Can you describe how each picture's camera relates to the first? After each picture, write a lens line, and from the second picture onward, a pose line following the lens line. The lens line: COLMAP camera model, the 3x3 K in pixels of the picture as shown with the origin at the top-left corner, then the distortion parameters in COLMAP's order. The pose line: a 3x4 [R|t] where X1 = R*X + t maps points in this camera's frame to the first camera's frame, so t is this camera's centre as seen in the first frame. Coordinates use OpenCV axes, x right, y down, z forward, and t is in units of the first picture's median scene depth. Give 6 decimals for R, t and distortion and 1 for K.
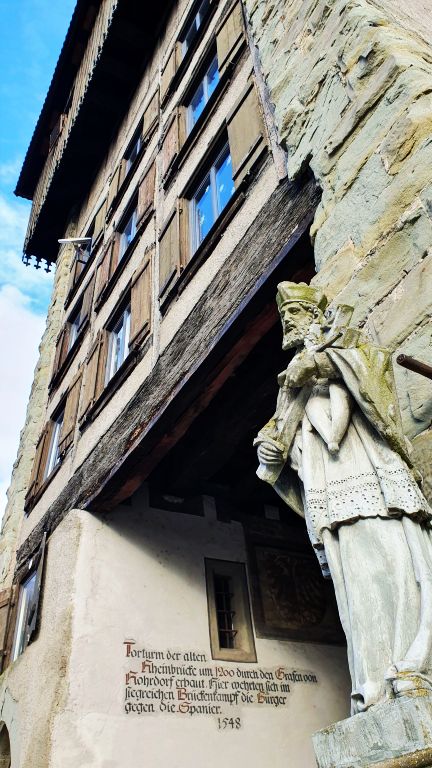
lens RADIAL K [[614.2, 0, 216.0], [0, 614.2, 384.0], [0, 0, 1]] dist [0.043856, -0.003625]
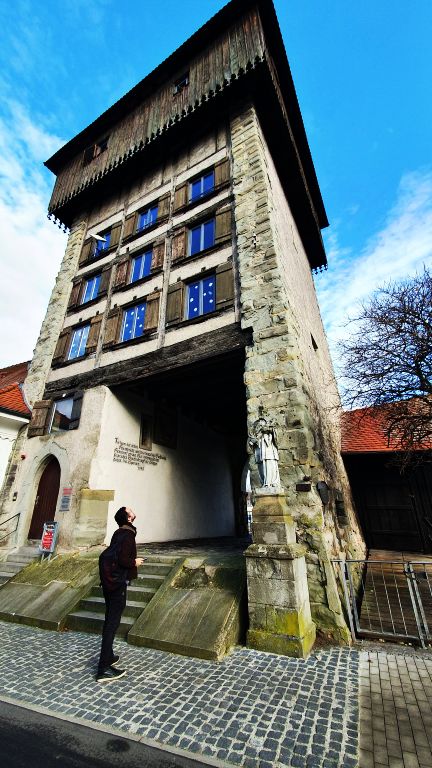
lens RADIAL K [[311.6, 0, 216.0], [0, 311.6, 384.0], [0, 0, 1]] dist [0.000011, 0.000005]
pose [[0.846935, 0.270658, 0.457651, -0.453536], [-0.373826, 0.915198, 0.150553, -0.179892], [-0.378093, -0.298591, 0.876293, -0.315332]]
